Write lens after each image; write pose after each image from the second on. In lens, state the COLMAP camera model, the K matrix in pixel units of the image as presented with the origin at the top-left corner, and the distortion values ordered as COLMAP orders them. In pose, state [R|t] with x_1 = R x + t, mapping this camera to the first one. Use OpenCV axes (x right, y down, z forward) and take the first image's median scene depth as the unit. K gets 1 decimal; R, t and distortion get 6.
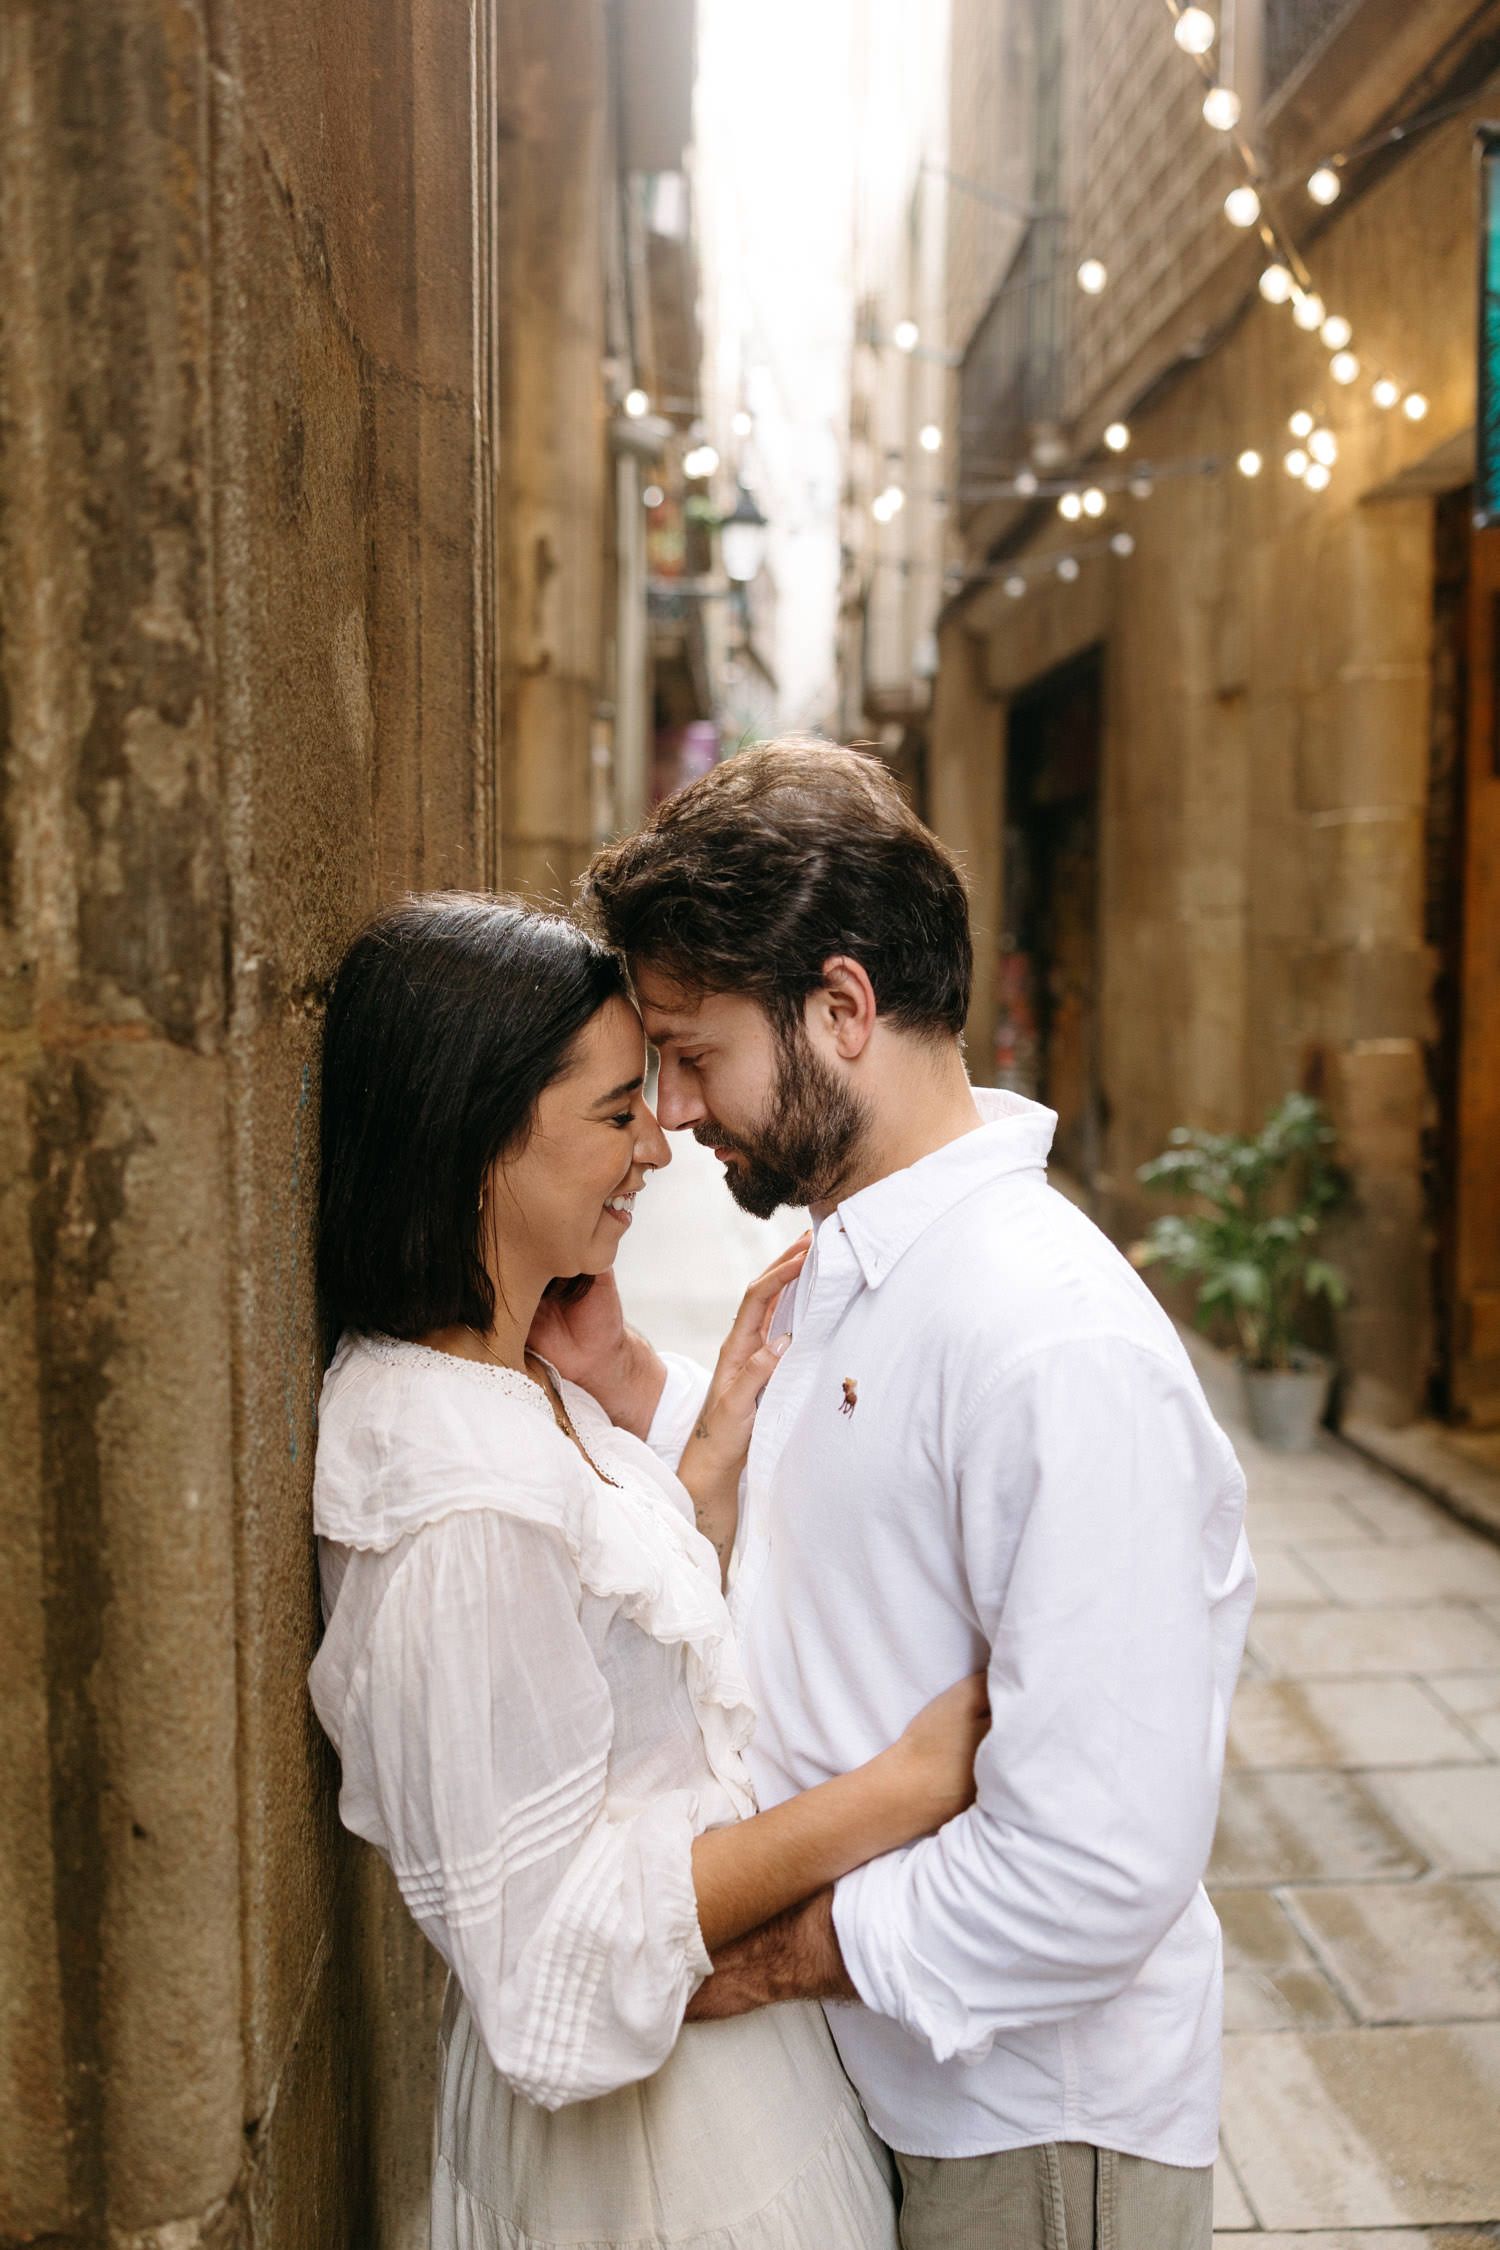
lens RADIAL K [[1836.1, 0, 741.3], [0, 1836.1, 1130.0], [0, 0, 1]] dist [-0.011245, 0.010467]
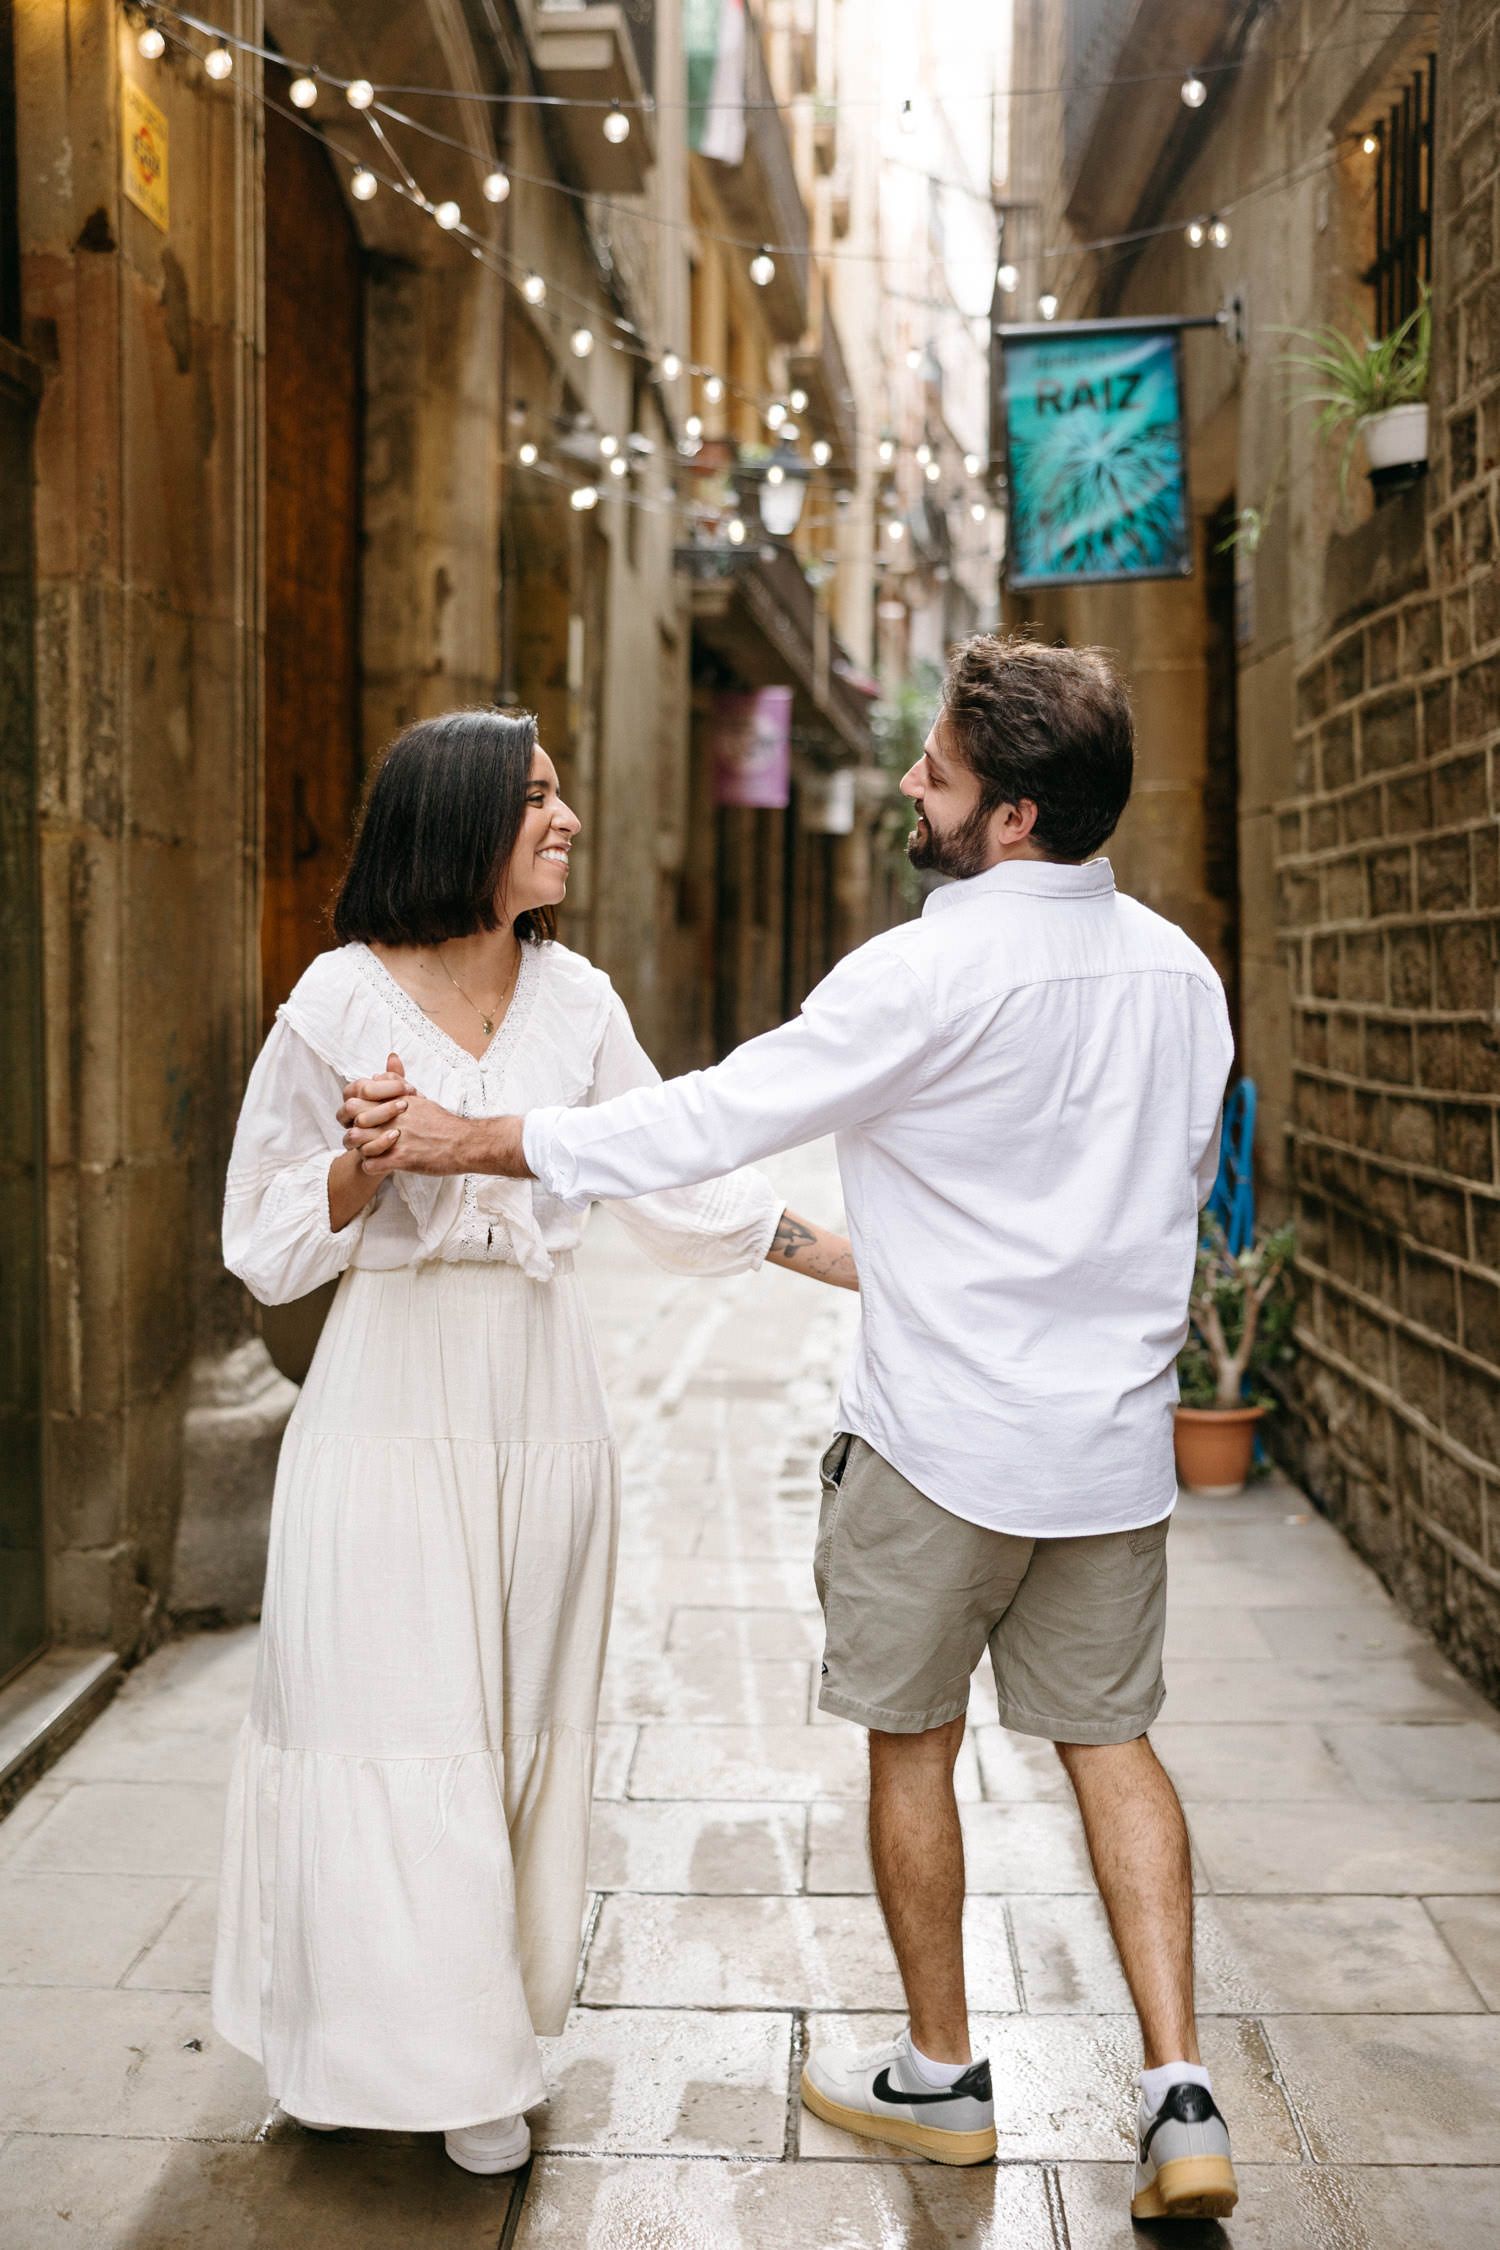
lens RADIAL K [[2574.2, 0, 733.4], [0, 2574.2, 1105.6], [0, 0, 1]] dist [-0.017121, 0.000000]
pose [[0.995899, 0.010621, -0.089849, 1.430035], [-0.015147, 0.998642, -0.049847, 0.731680], [0.089197, 0.051003, 0.994707, -4.041407]]
